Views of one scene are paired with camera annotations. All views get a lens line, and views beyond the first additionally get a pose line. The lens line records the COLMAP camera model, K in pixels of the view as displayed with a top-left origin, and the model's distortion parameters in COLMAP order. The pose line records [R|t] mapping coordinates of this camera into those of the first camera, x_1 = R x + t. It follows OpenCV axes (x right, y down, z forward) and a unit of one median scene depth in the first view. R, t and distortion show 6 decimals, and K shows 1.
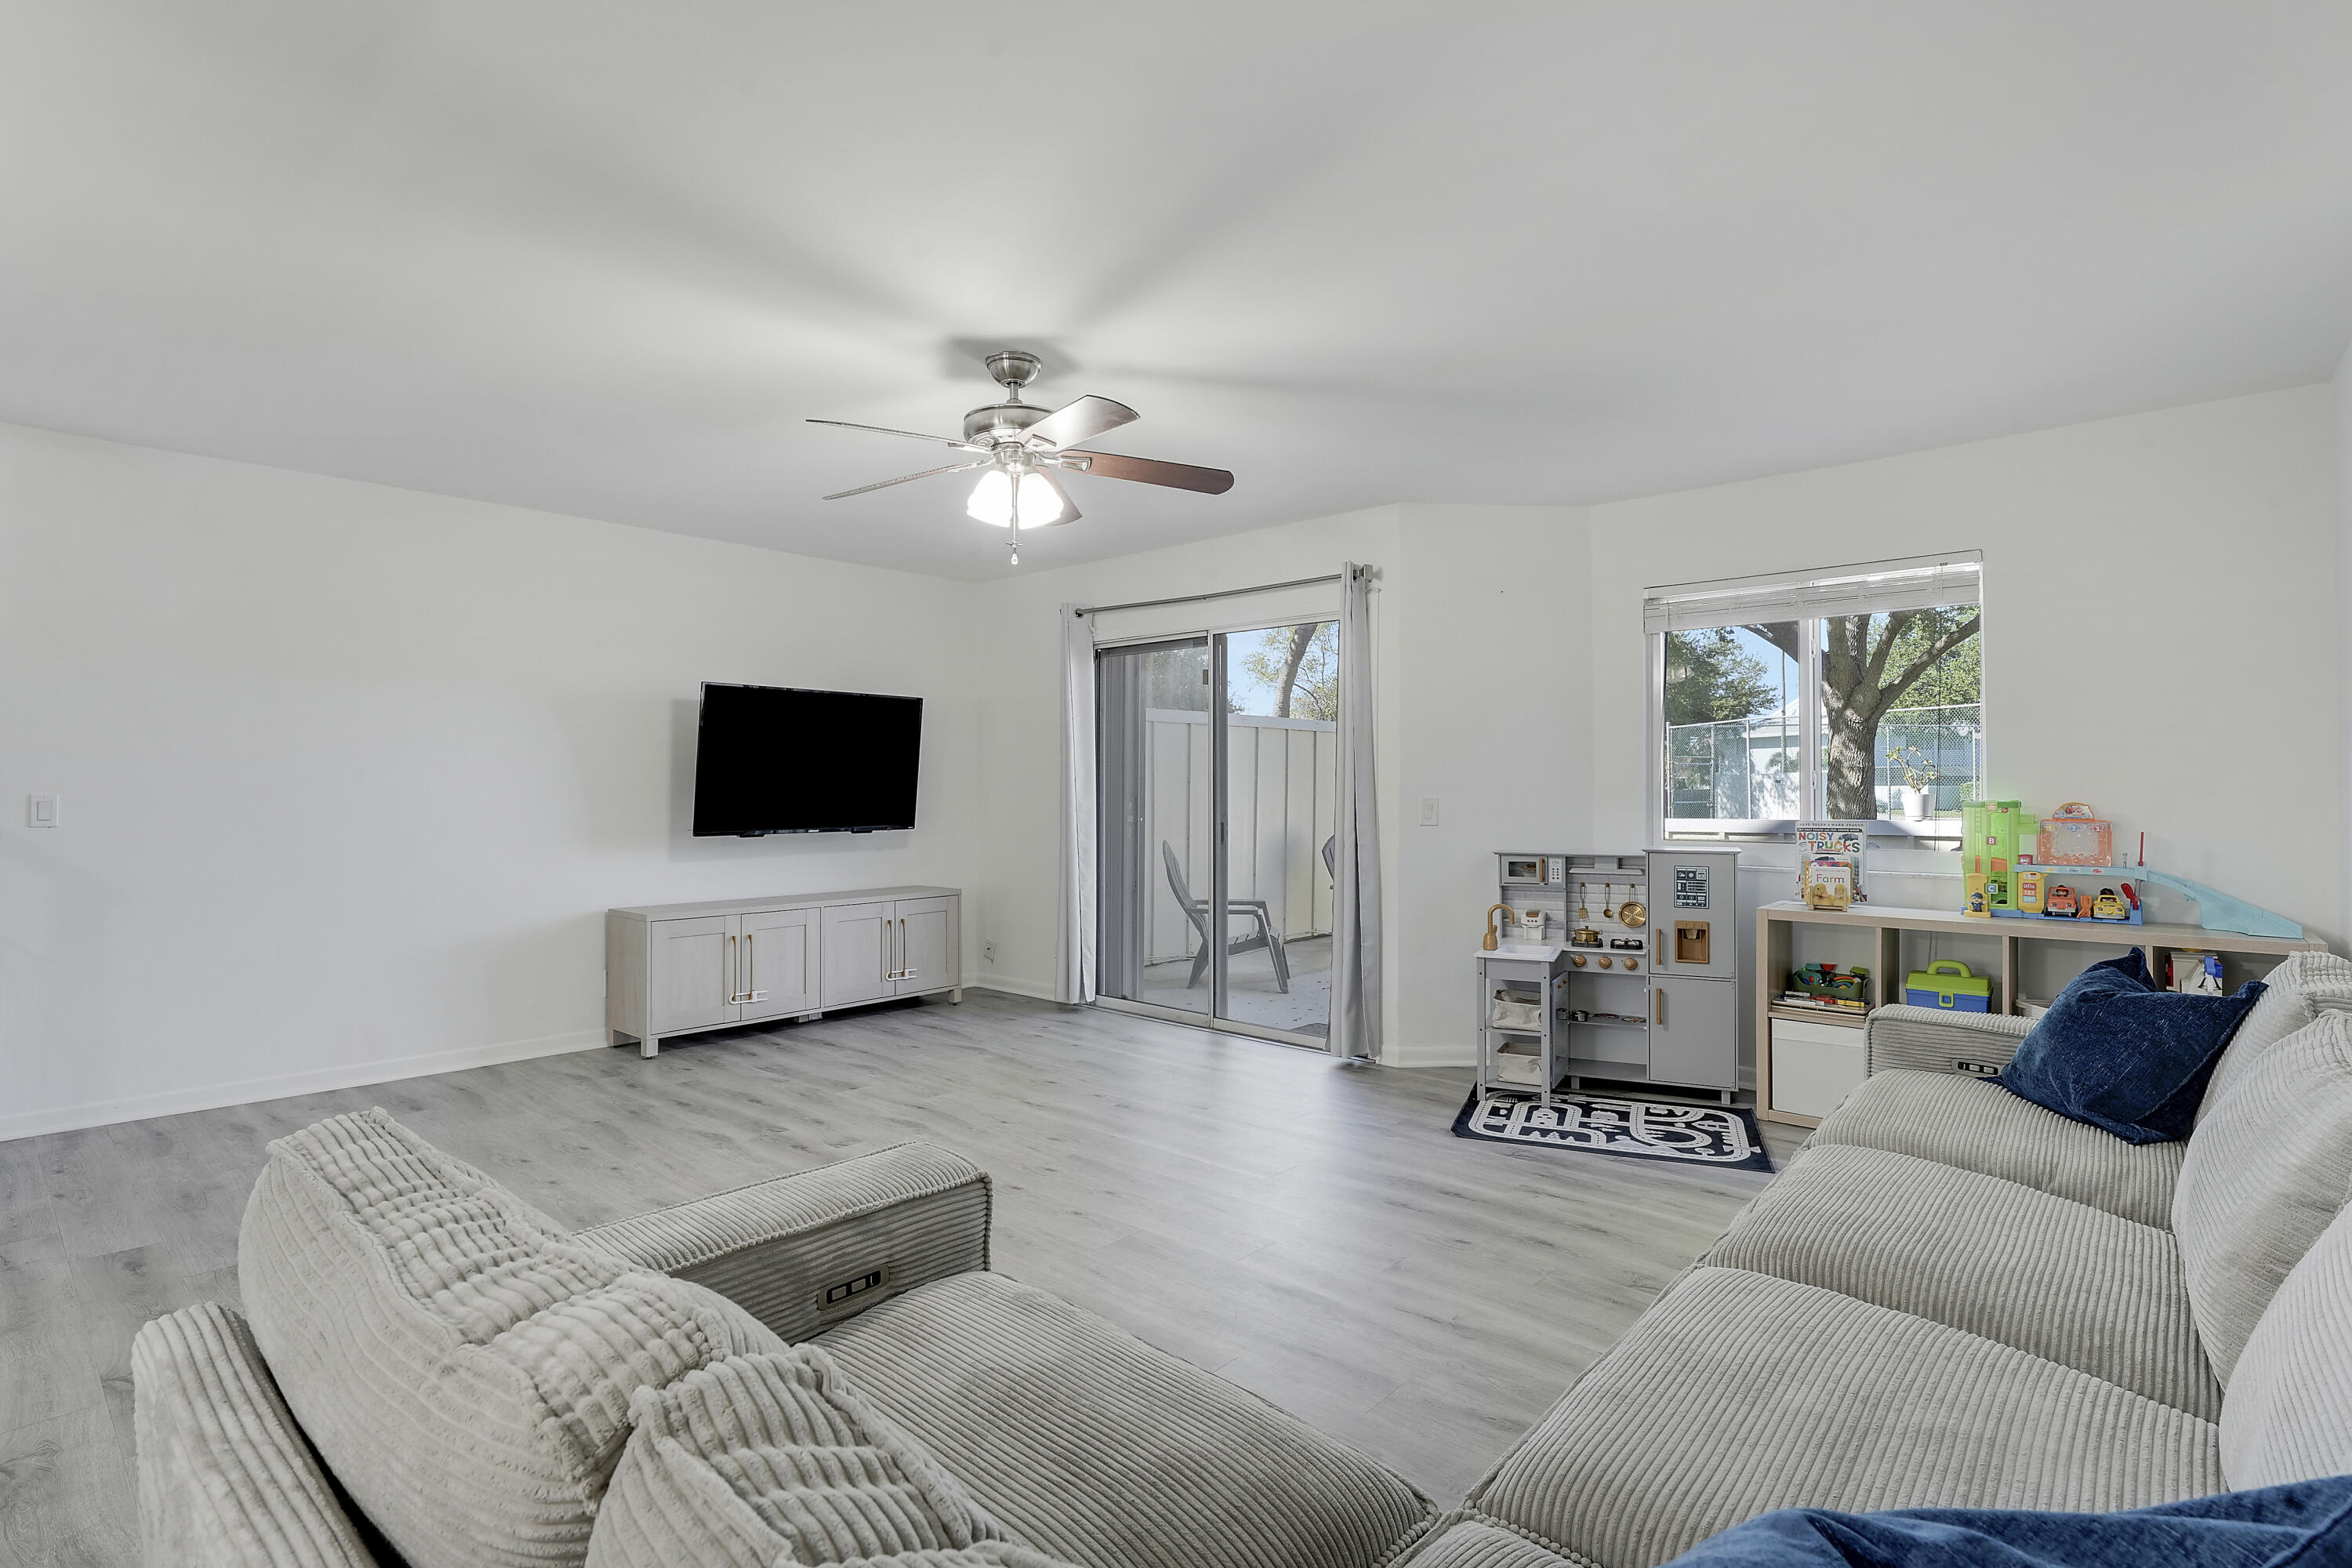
lens RADIAL K [[1111.2, 0, 1208.1], [0, 1111.2, 768.9], [0, 0, 1]] dist [-0.003794, -0.000896]
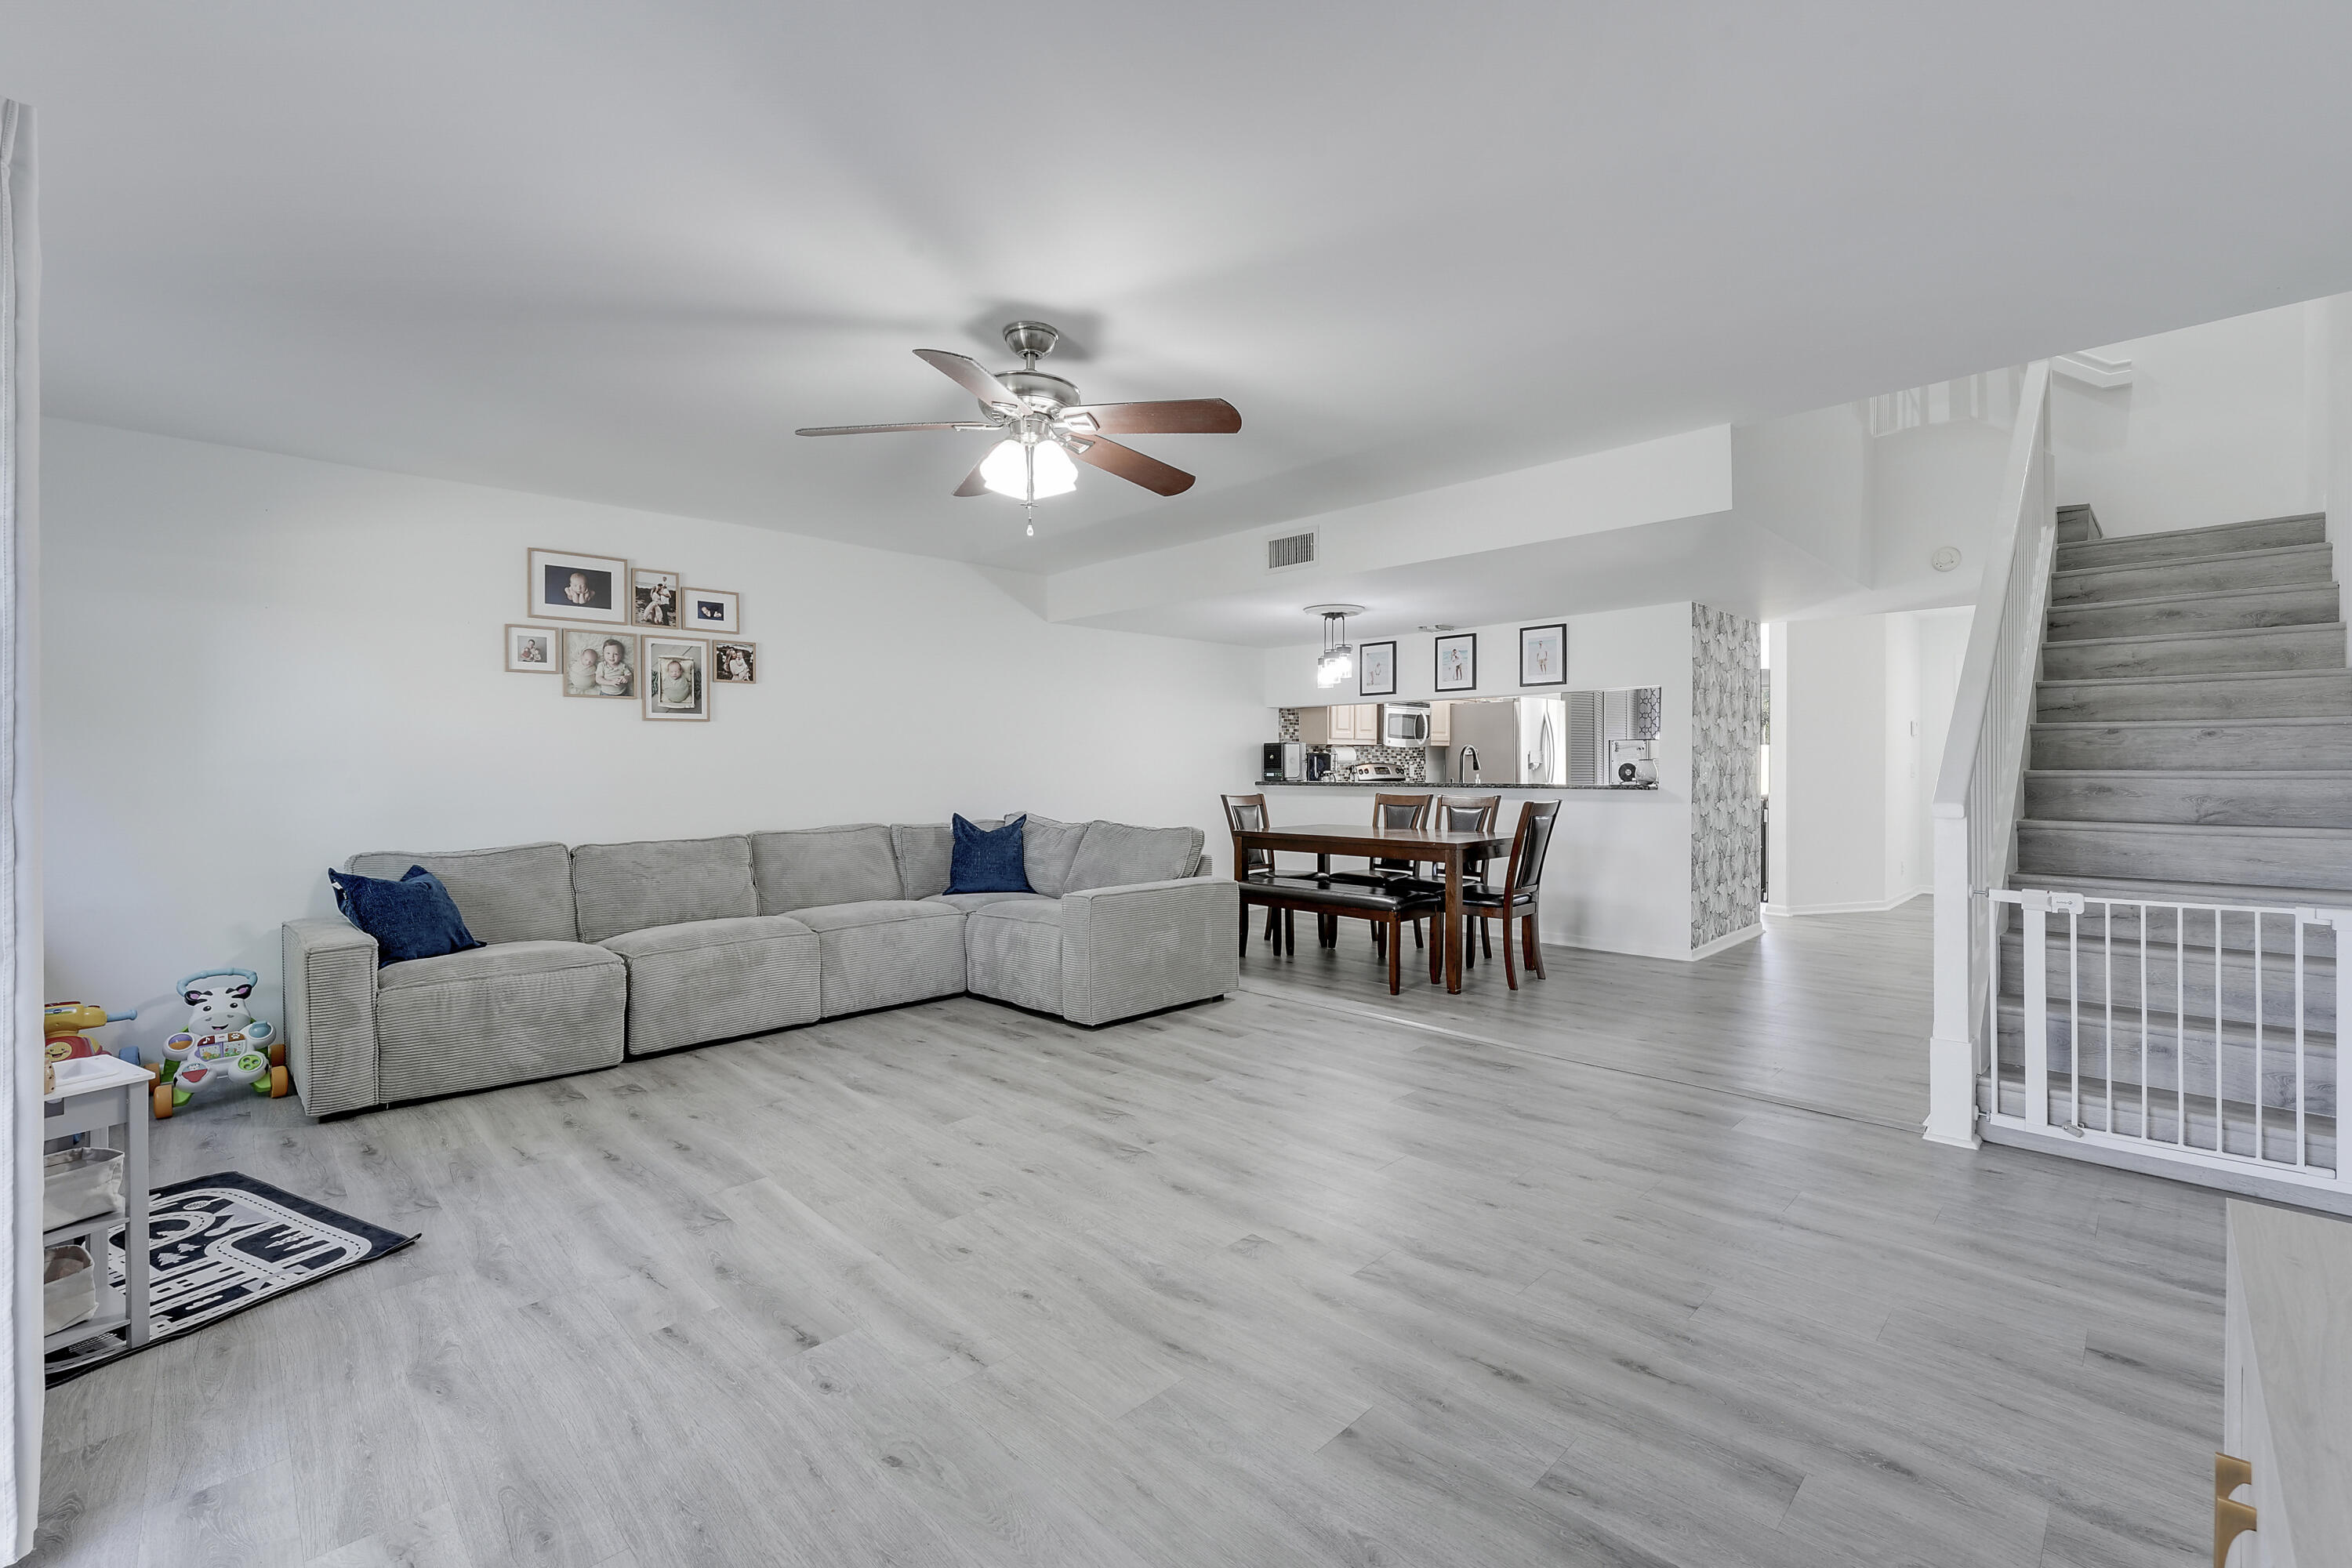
lens RADIAL K [[1015.8, 0, 1198.9], [0, 1015.8, 777.3], [0, 0, 1]] dist [-0.018856, -0.000009]
pose [[-0.997211, 0.003050, 0.074568, -0.312470], [0.002649, 0.999982, -0.005474, 0.030503], [-0.074584, -0.005261, -0.997201, 1.509584]]
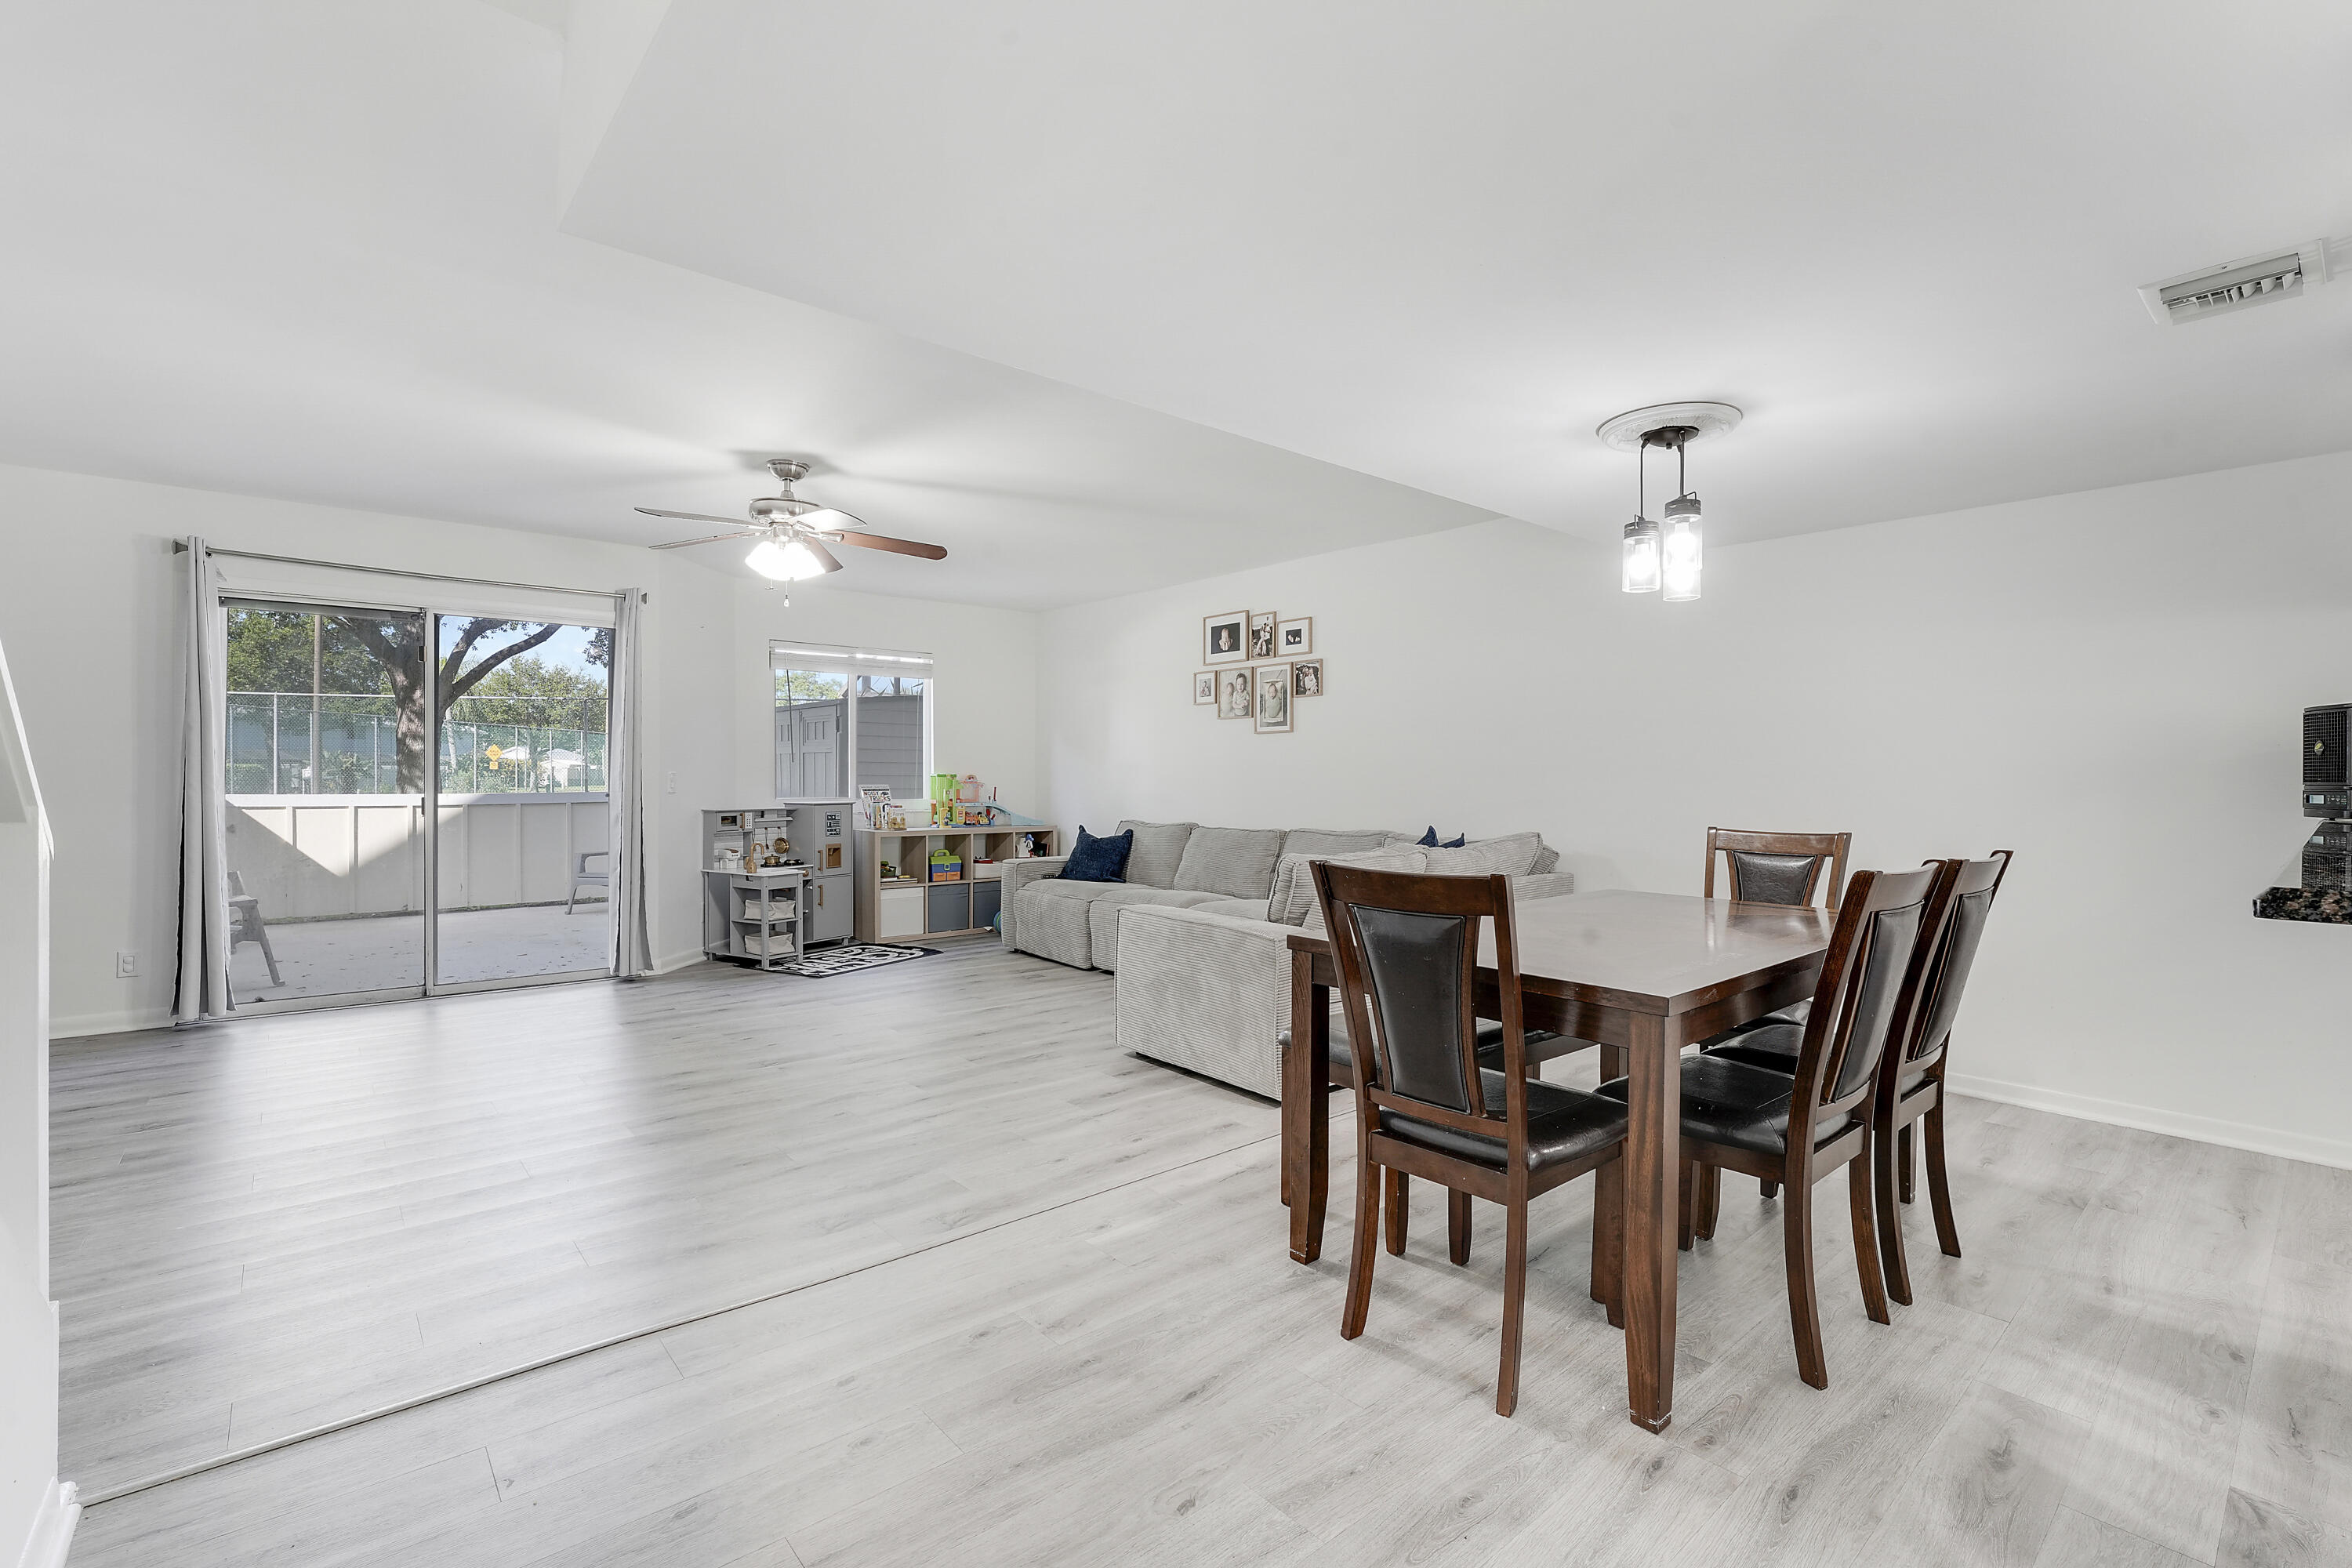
lens RADIAL K [[1027.8, 0, 1176.0], [0, 1027.8, 784.0], [0, 0, 1]] dist [-0.018678, 0.000041]
pose [[0.153682, -0.009298, 0.988077, -1.114736], [-0.021213, 0.999694, 0.012707, 0.012884], [-0.987893, -0.022913, 0.153438, 0.238198]]
